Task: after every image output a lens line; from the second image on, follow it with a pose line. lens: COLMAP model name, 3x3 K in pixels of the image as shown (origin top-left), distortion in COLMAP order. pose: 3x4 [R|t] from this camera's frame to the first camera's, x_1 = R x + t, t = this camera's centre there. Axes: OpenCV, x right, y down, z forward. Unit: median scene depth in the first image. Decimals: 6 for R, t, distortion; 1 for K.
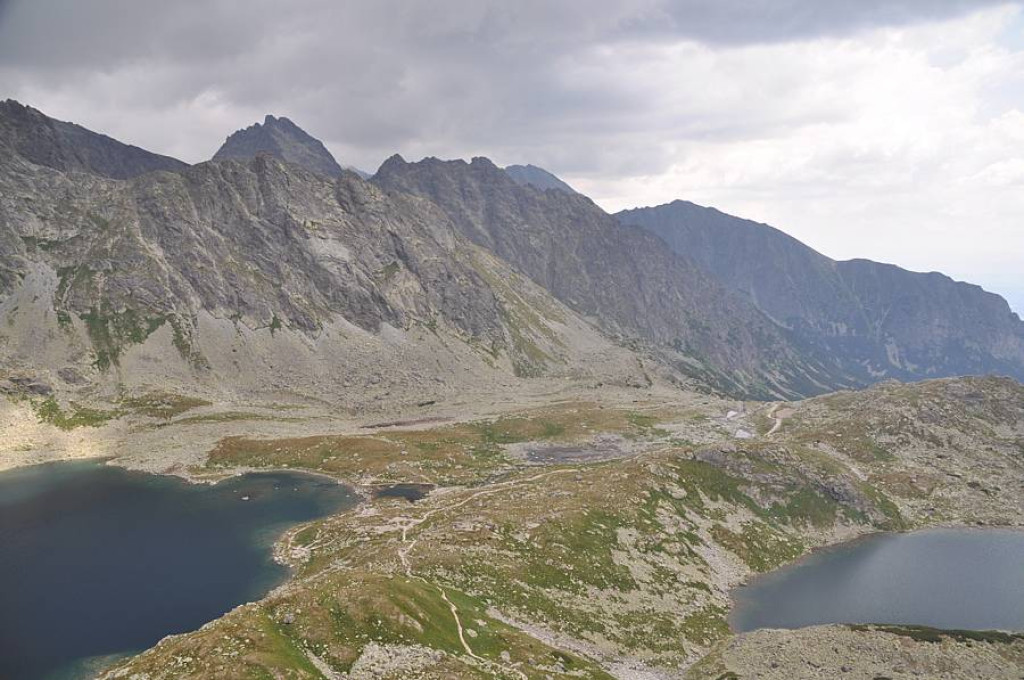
lens RADIAL K [[808.4, 0, 514.8], [0, 808.4, 336.5], [0, 0, 1]] dist [-0.174785, 0.173975]
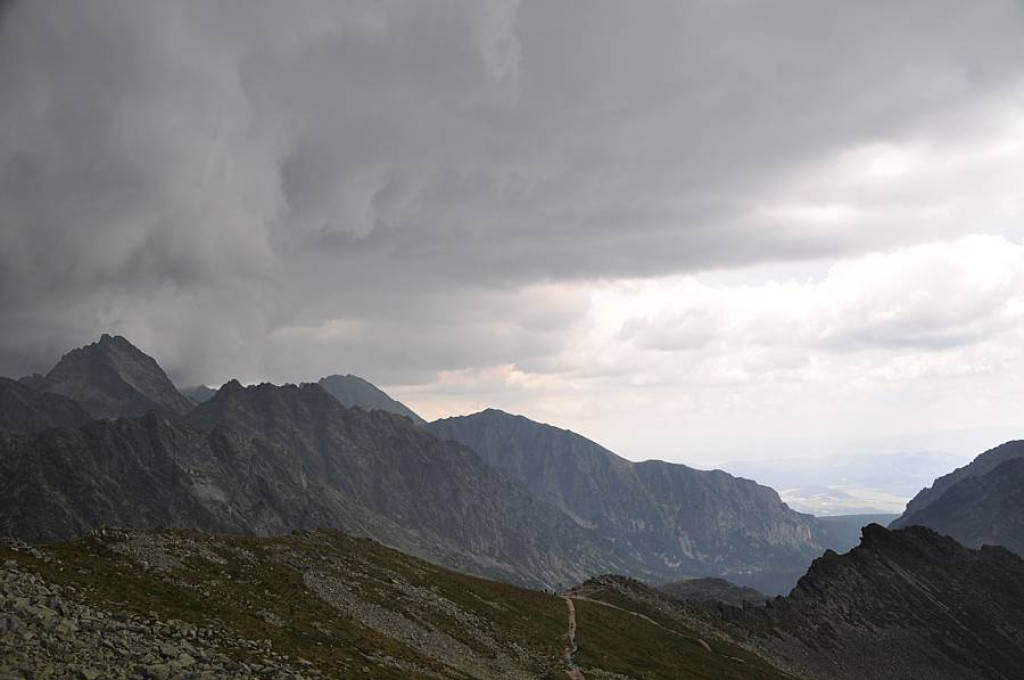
lens RADIAL K [[808.4, 0, 514.8], [0, 808.4, 336.5], [0, 0, 1]] dist [-0.174785, 0.173975]
pose [[0.973891, 0.014758, 0.226538, -0.021779], [0.040043, 0.971071, -0.235408, -0.016402], [-0.223459, 0.238333, 0.945126, -0.125868]]
